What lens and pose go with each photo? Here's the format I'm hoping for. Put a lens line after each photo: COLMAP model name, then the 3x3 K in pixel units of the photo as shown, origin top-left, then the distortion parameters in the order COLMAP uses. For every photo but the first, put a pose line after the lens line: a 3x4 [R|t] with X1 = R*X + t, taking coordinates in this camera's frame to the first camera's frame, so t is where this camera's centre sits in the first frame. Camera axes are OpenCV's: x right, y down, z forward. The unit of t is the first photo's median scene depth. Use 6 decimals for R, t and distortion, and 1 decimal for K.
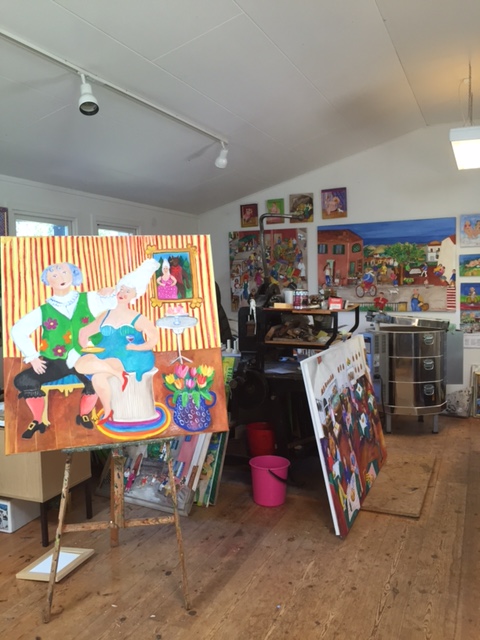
lens RADIAL K [[543.4, 0, 240.0], [0, 543.4, 320.0], [0, 0, 1]] dist [0.036765, -0.003566]
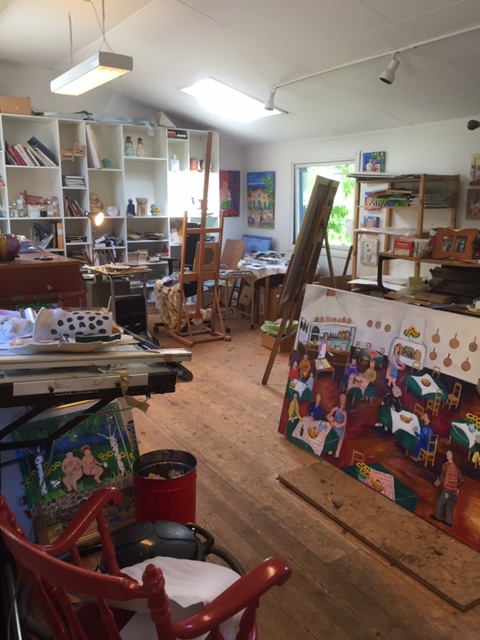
lens RADIAL K [[543.4, 0, 240.0], [0, 543.4, 320.0], [0, 0, 1]] dist [0.036765, -0.003566]
pose [[-0.542524, 0.195301, -0.817022, 0.653926], [-0.068252, 0.959135, 0.274593, -0.085287], [0.837263, 0.204737, -0.507024, 0.842533]]
